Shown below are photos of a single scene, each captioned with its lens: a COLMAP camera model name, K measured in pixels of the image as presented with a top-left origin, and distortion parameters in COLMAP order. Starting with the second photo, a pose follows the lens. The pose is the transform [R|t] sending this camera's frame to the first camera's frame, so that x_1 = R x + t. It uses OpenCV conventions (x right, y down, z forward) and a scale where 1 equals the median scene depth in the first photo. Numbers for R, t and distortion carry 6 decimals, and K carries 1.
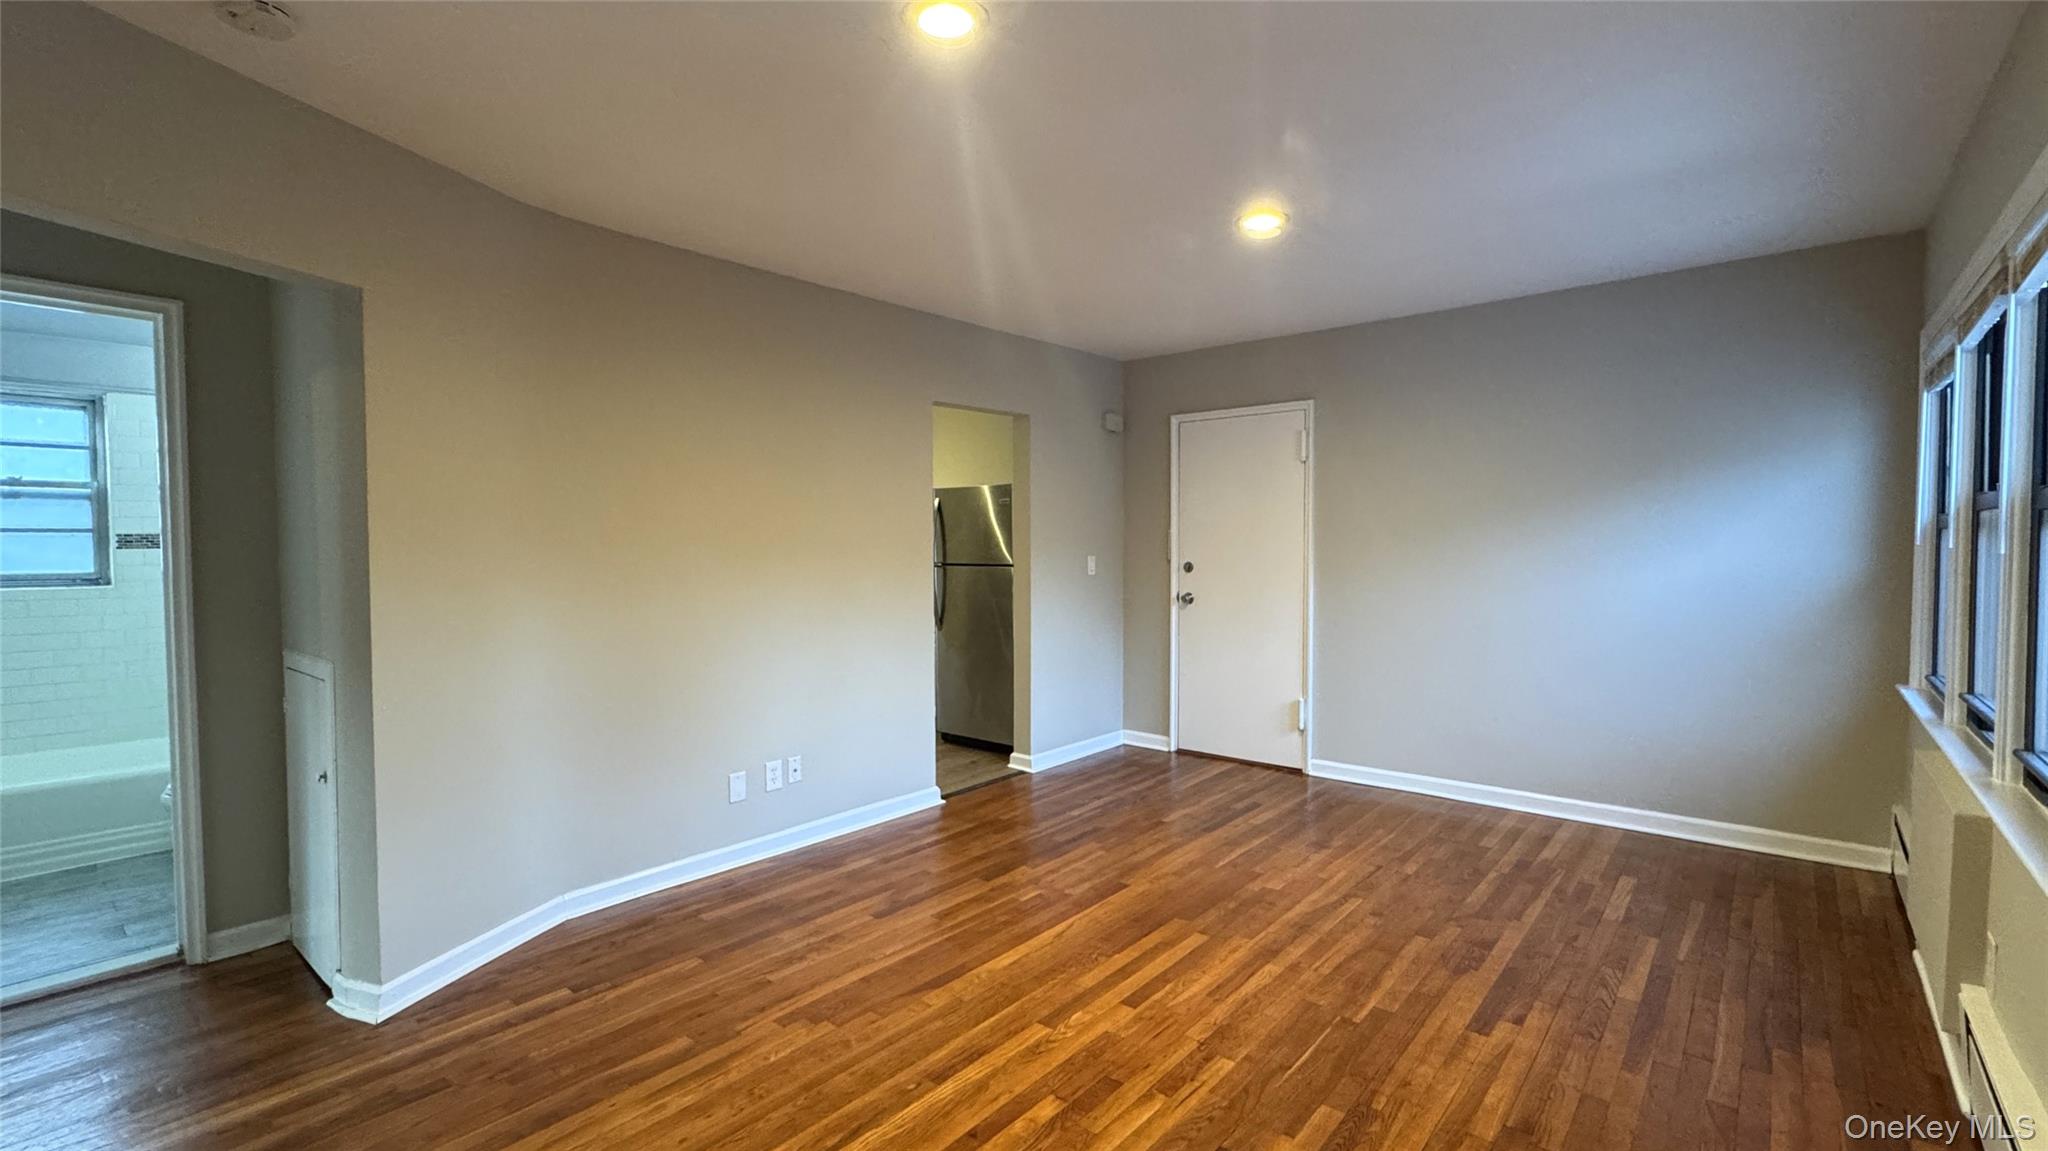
lens RADIAL K [[882.8, 0, 1020.9], [0, 882.8, 577.3], [0, 0, 1]] dist [-0.000413, 0.000753]
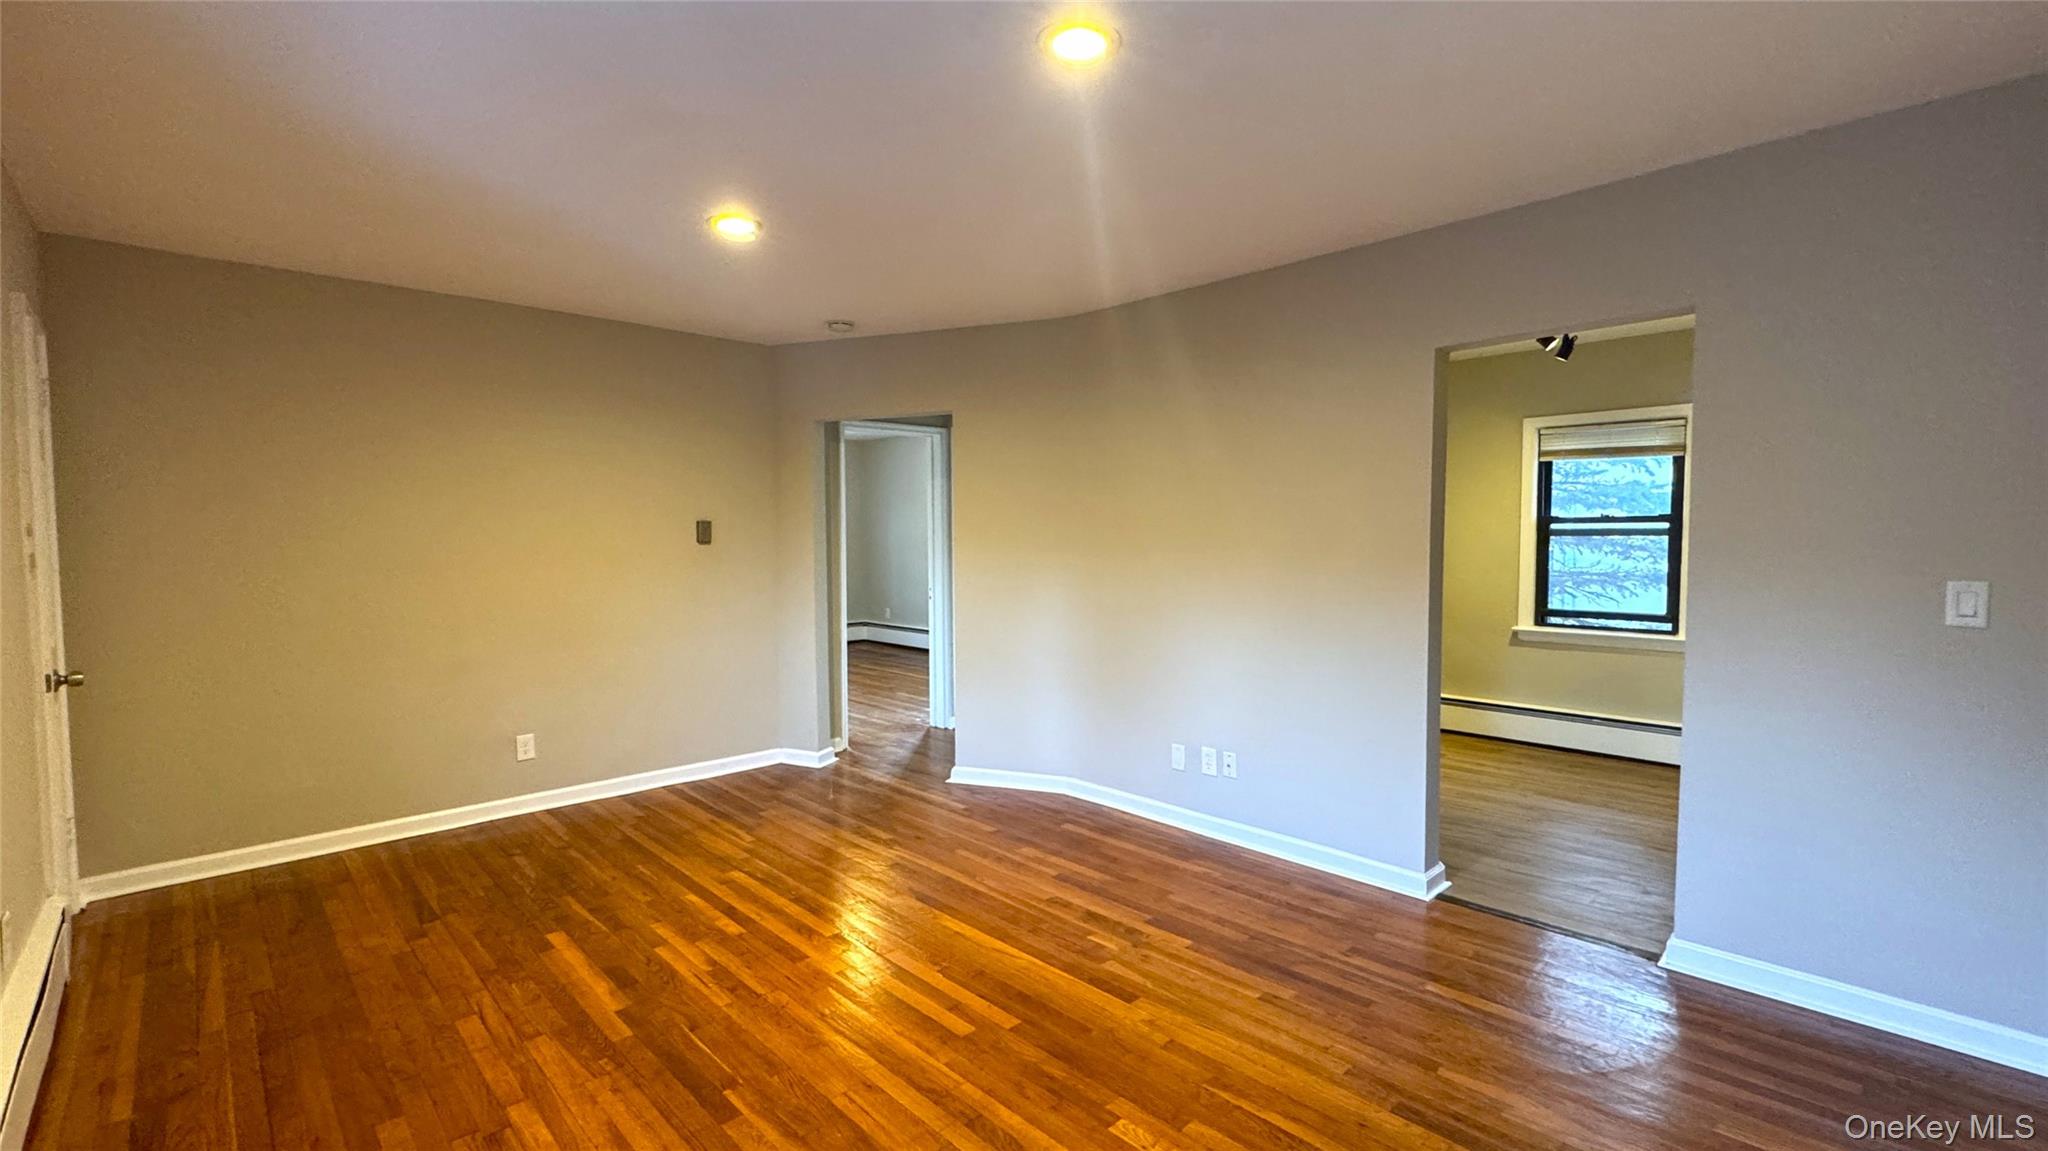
lens RADIAL K [[852.1, 0, 1025.2], [0, 852.1, 576.5], [0, 0, 1]] dist [-0.000842, 0.000918]
pose [[-0.077985, 0.055777, -0.995393, 0.813474], [-0.034194, 0.997697, 0.058585, -0.055439], [0.996368, 0.038606, -0.075898, 0.921880]]
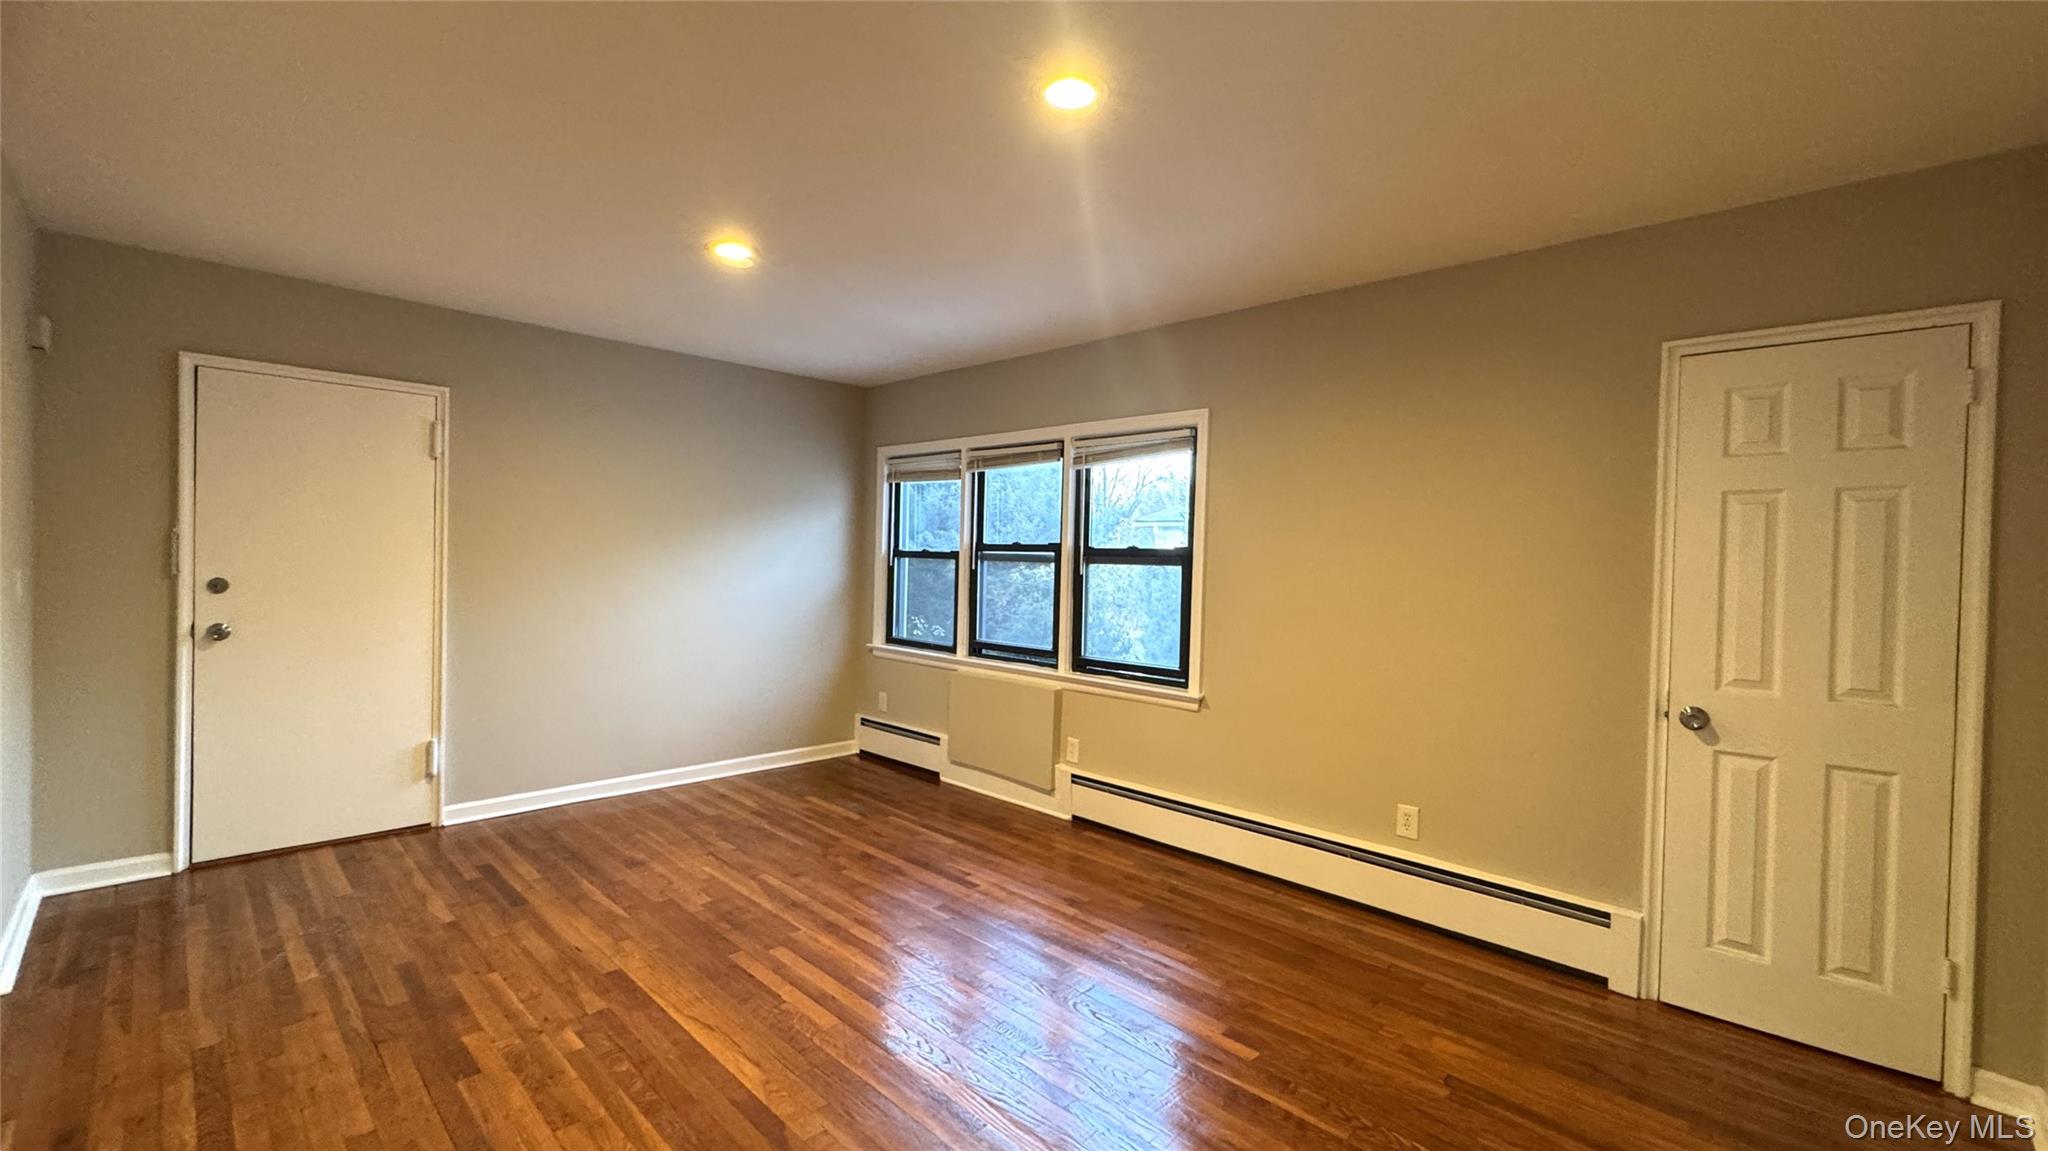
lens RADIAL K [[852.1, 0, 1007.7], [0, 852.1, 567.1], [0, 0, 1]] dist [-0.000842, 0.000918]
pose [[0.072248, -0.002047, 0.997385, -0.633171], [0.014364, 0.999896, 0.001011, -0.026478], [-0.997283, 0.014253, 0.072270, 0.551860]]
